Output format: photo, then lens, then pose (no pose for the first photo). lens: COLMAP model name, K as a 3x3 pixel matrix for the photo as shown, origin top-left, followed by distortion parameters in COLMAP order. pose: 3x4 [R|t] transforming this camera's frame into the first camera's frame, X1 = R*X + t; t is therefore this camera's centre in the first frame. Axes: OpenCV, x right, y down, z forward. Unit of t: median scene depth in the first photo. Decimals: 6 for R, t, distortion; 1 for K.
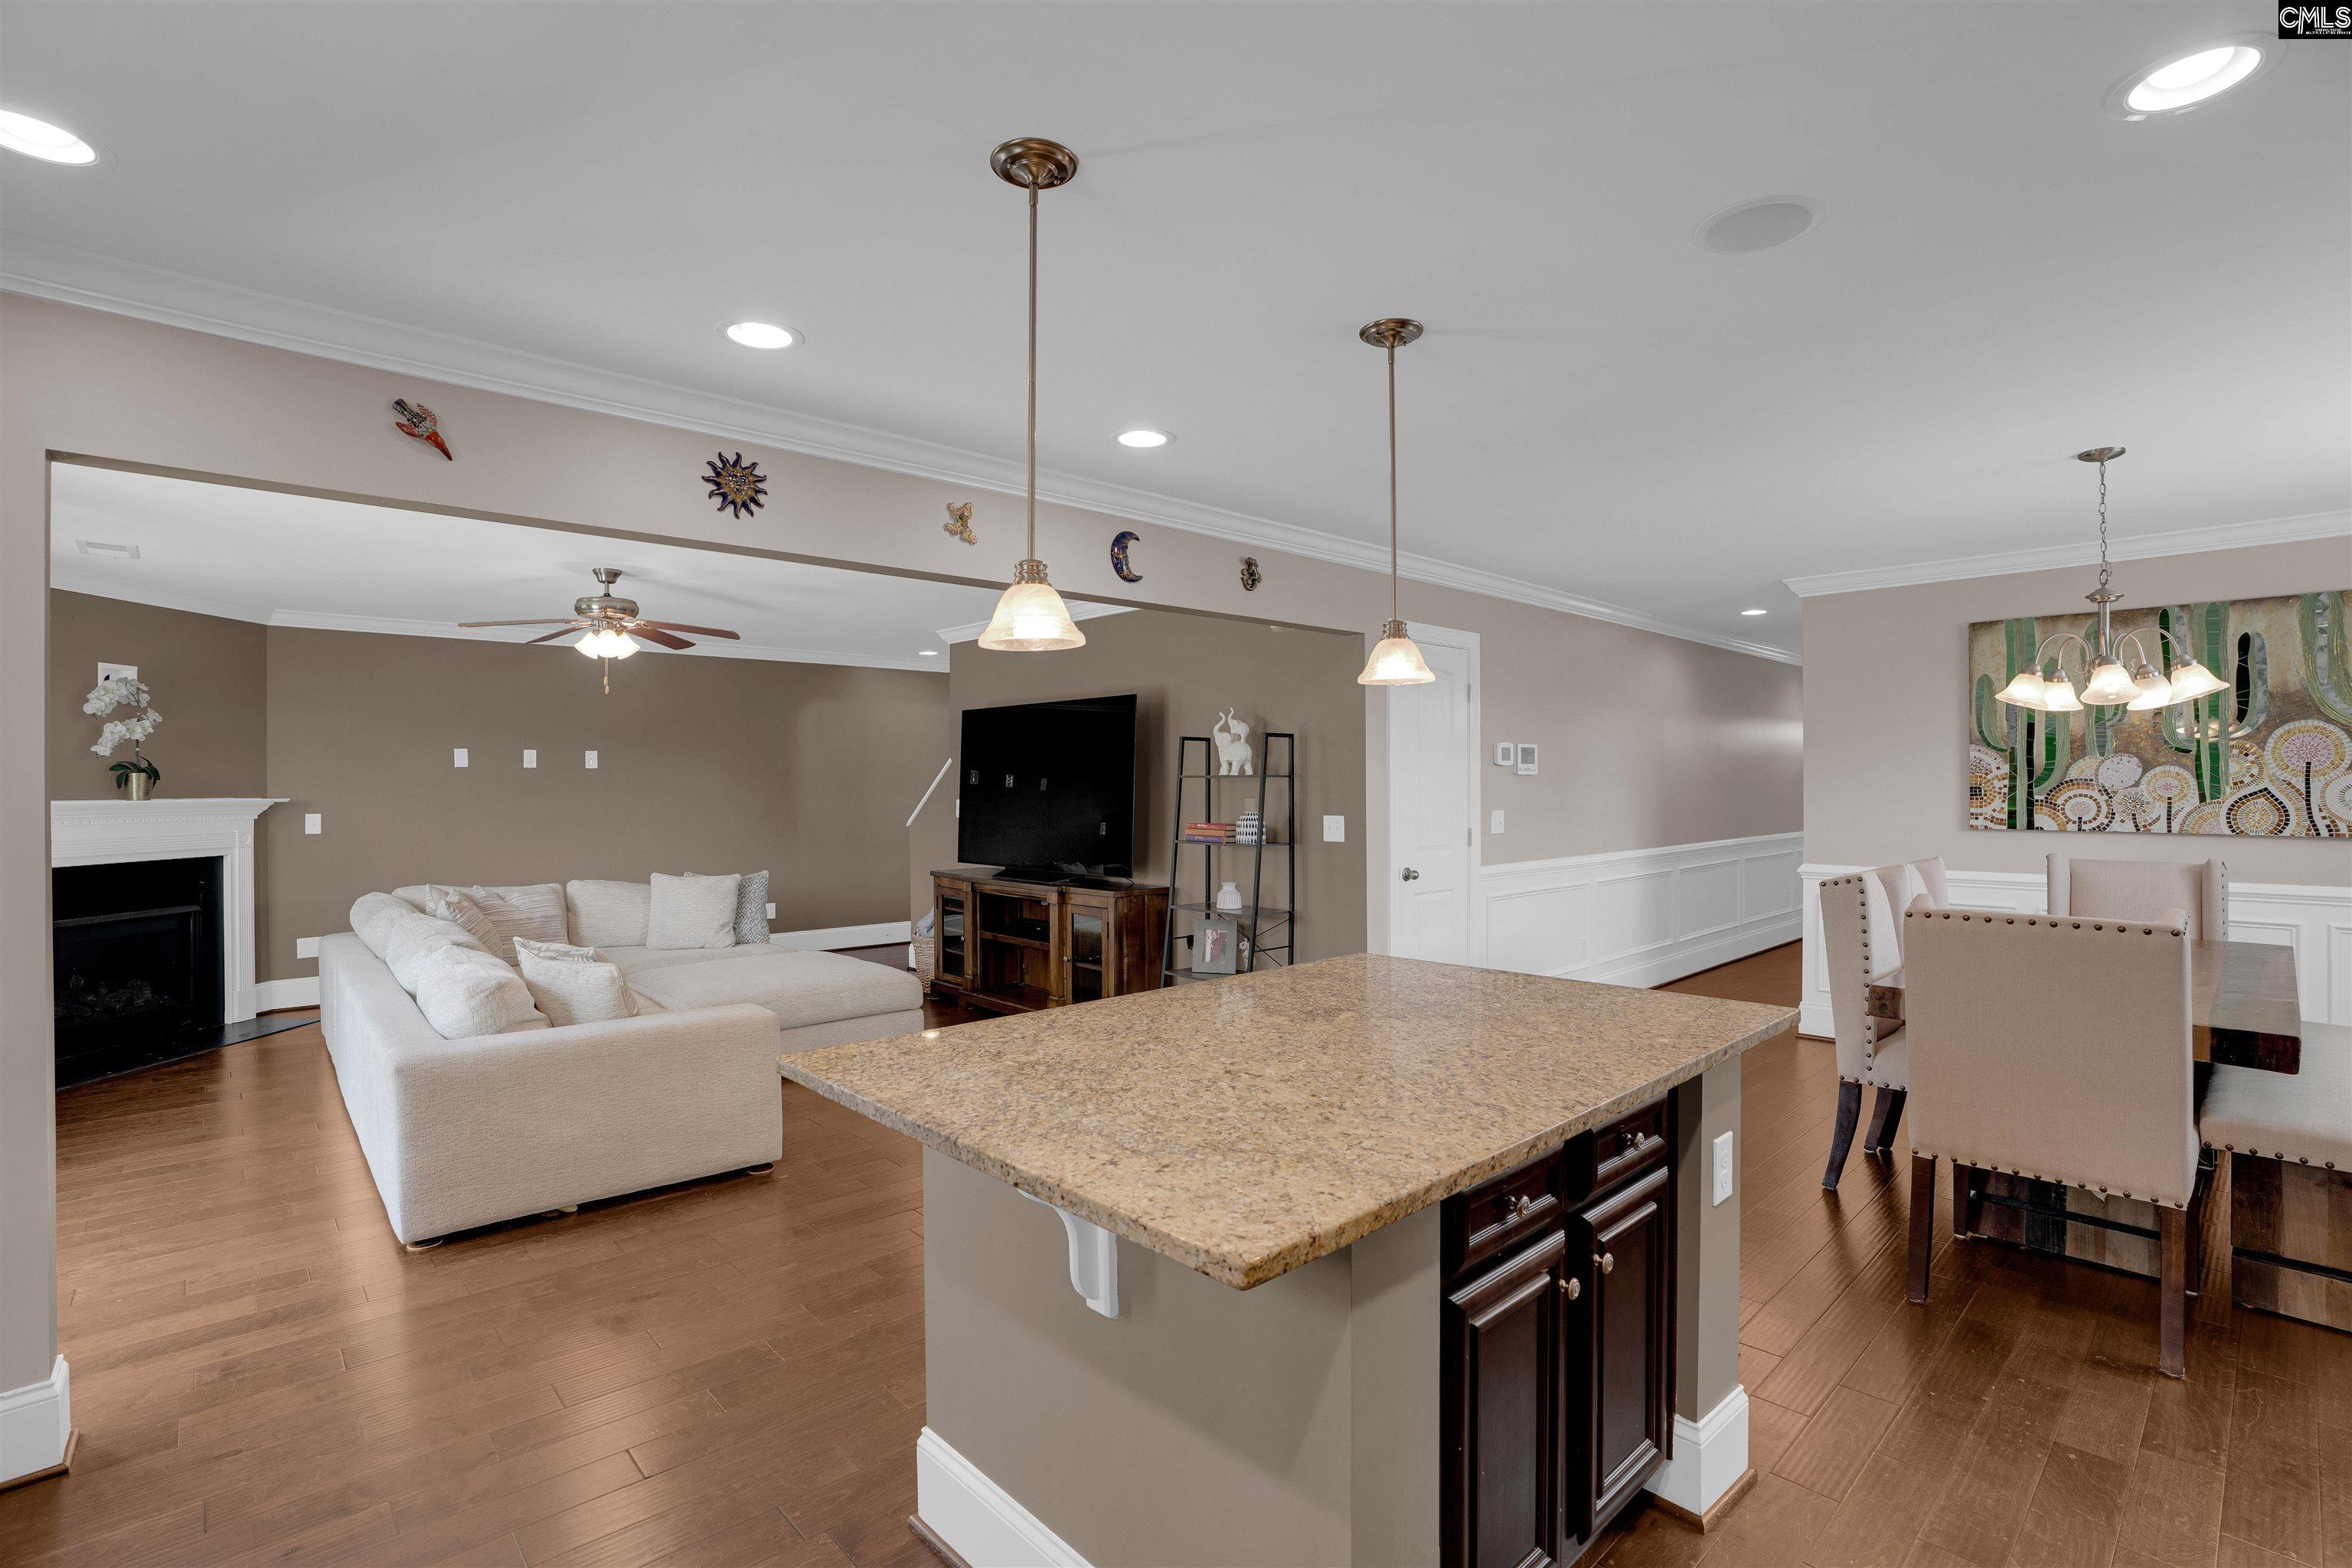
lens RADIAL K [[1086.8, 0, 1173.1], [0, 1086.8, 784.5], [0, 0, 1]] dist [-0.003558, -0.000536]
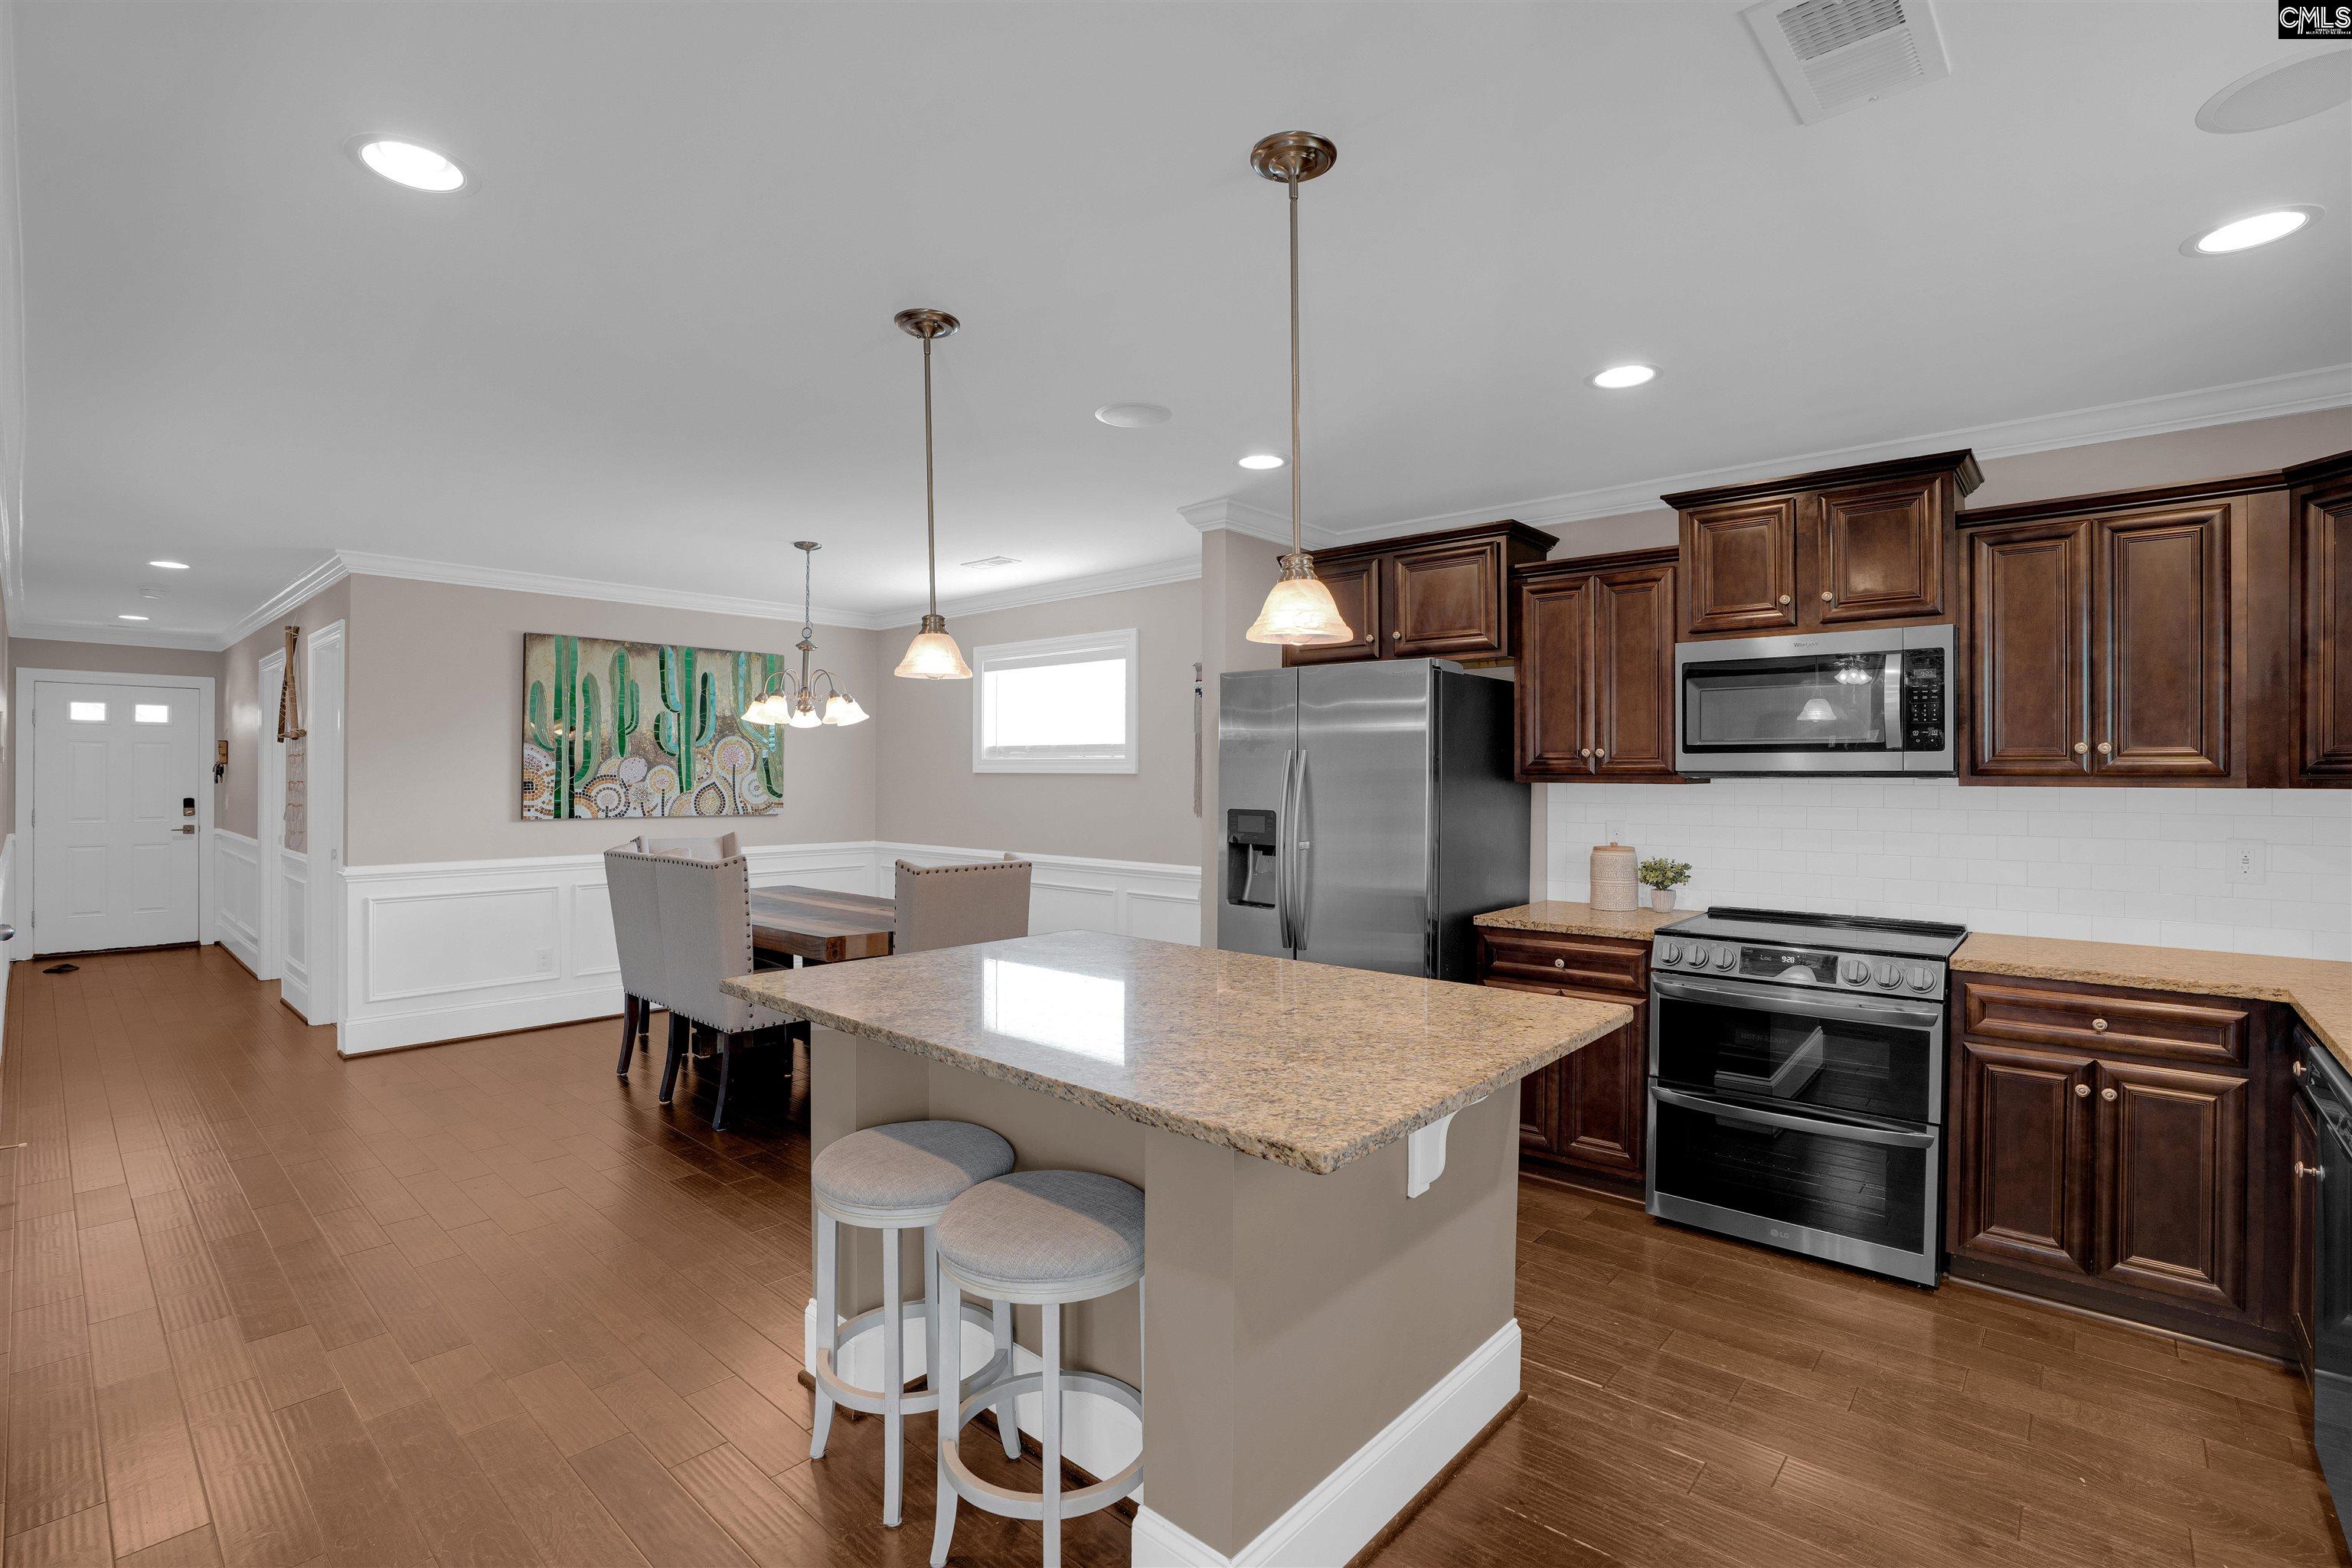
lens RADIAL K [[1086.8, 0, 1173.1], [0, 1086.8, 784.5], [0, 0, 1]] dist [-0.003558, -0.000536]
pose [[-0.060638, -0.004671, 0.998149, -0.426711], [-0.001012, 0.999989, 0.004618, -0.000759], [-0.998159, -0.000730, -0.060642, 0.442236]]
